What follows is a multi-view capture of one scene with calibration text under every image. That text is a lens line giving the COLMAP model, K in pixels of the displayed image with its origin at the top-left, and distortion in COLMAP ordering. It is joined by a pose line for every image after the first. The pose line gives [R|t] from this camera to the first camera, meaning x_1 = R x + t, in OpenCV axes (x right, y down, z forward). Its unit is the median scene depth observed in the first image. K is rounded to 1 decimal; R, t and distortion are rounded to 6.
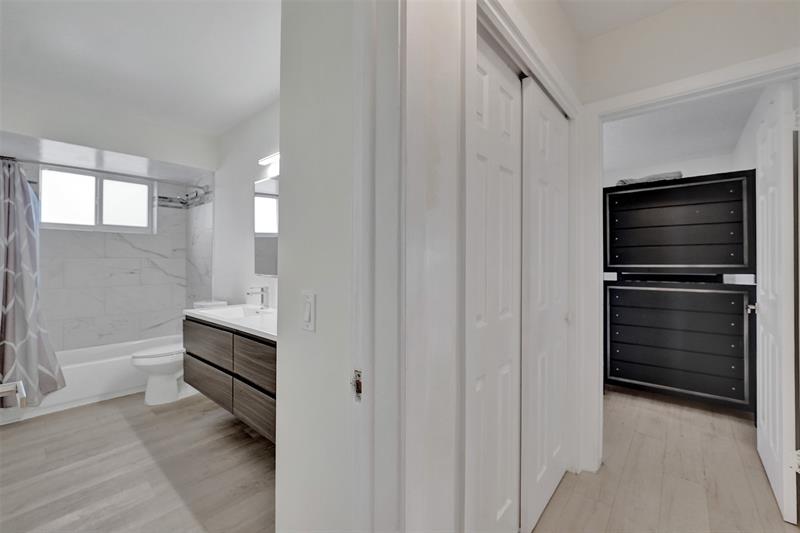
lens RADIAL K [[329.7, 0, 402.0], [0, 329.7, 255.2], [0, 0, 1]] dist [-0.005936, 0.000041]
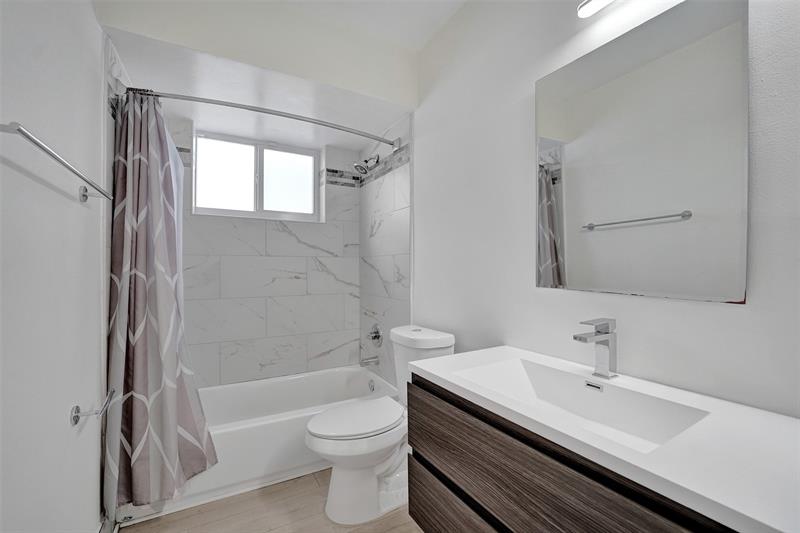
lens RADIAL K [[330.6, 0, 398.4], [0, 330.6, 265.5], [0, 0, 1]] dist [-0.008522, 0.000010]
pose [[0.941149, 0.005413, -0.337948, -0.406897], [-0.000522, 0.999894, 0.014562, 0.019125], [0.337991, -0.013529, 0.941052, 0.437182]]
